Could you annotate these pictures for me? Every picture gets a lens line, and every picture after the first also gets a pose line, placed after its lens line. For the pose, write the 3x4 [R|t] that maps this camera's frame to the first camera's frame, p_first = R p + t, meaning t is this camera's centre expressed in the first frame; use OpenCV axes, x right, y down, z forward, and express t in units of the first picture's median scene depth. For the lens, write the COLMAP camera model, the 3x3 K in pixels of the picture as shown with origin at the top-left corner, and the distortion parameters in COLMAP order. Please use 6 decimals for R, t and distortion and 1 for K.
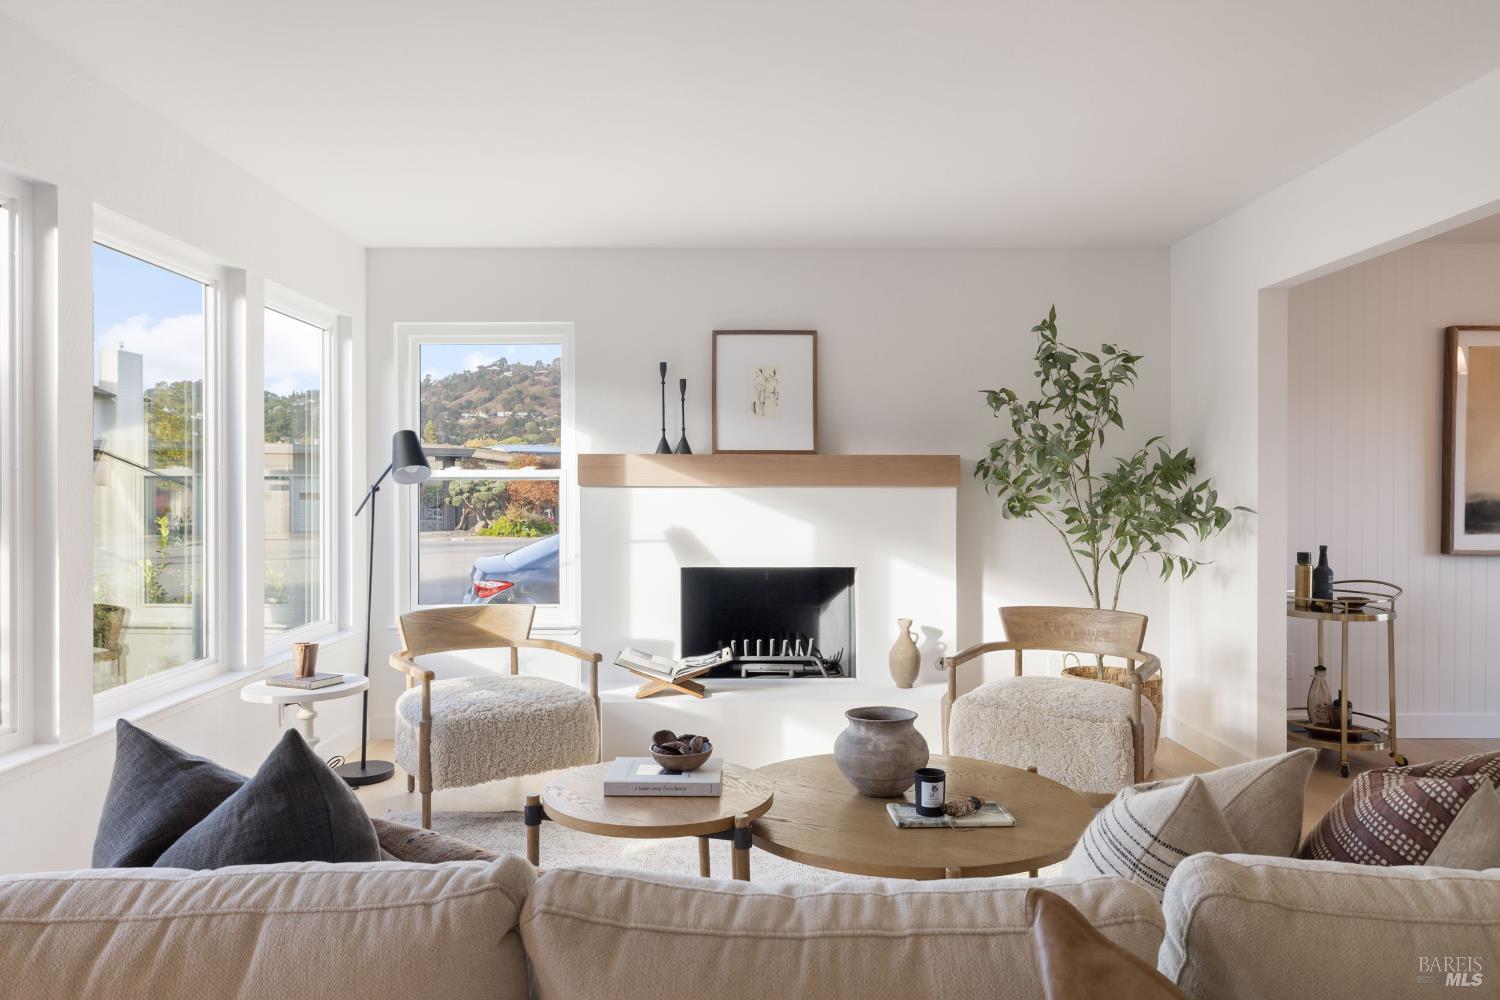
lens RADIAL K [[1009.1, 0, 759.1], [0, 1009.1, 502.3], [0, 0, 1]] dist [-0.006151, 0.004510]
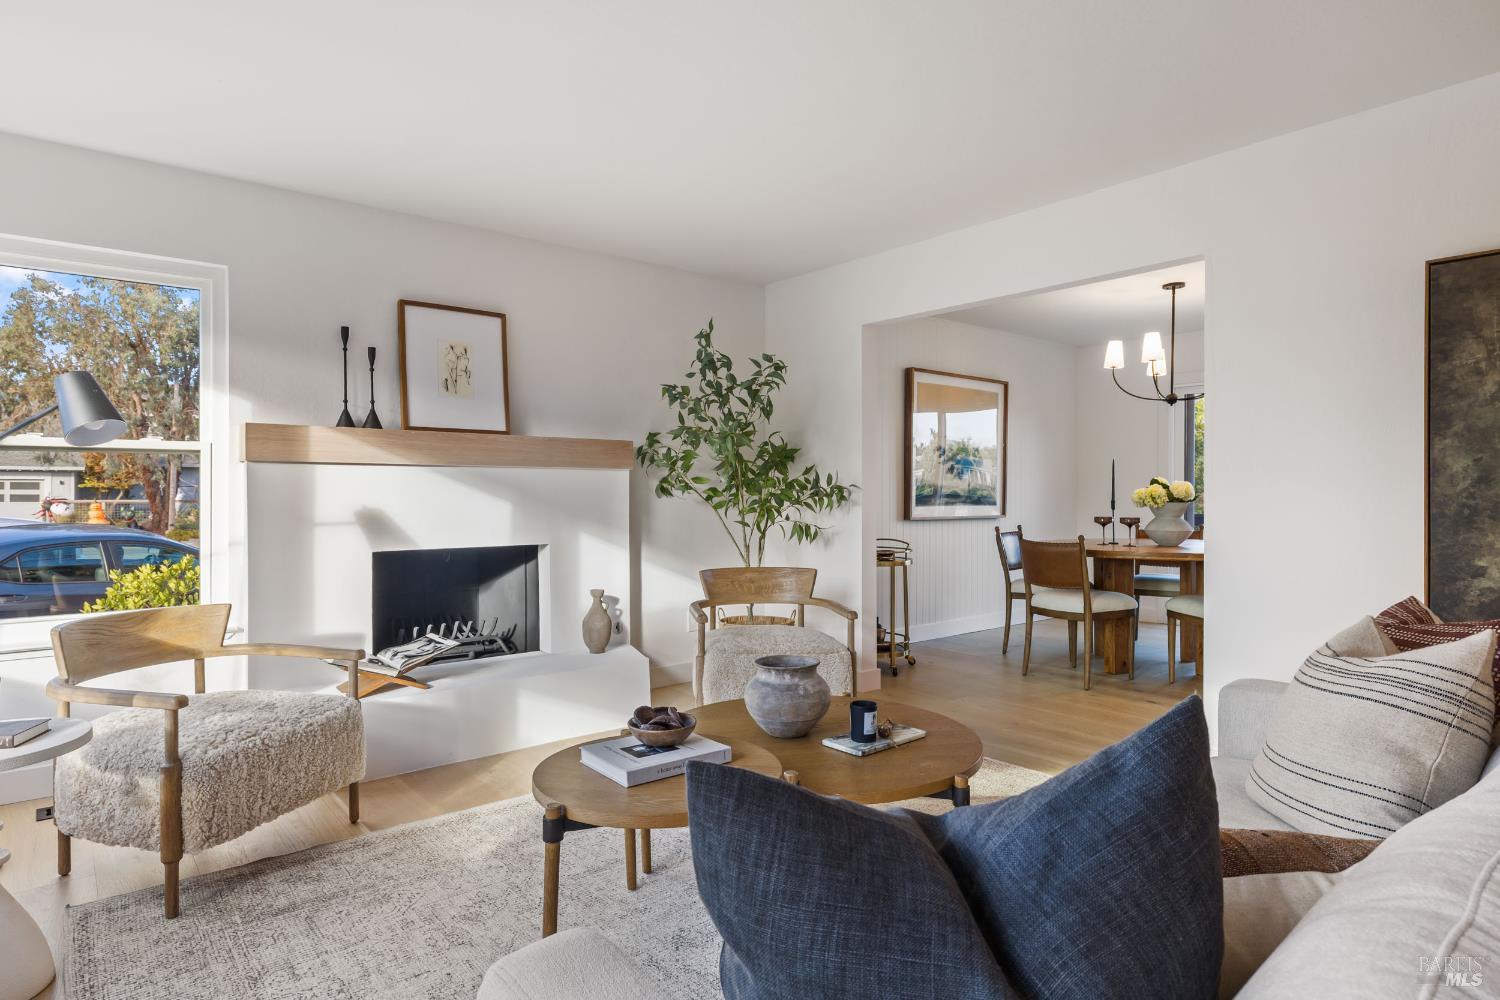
lens RADIAL K [[836.0, 0, 747.6], [0, 836.0, 490.6], [0, 0, 1]] dist [0.001183, -0.000321]
pose [[0.778808, -0.000262, 0.627262, -0.288822], [0.009838, 0.999882, -0.011797, 0.021315], [-0.627185, 0.015359, 0.778719, 0.193063]]
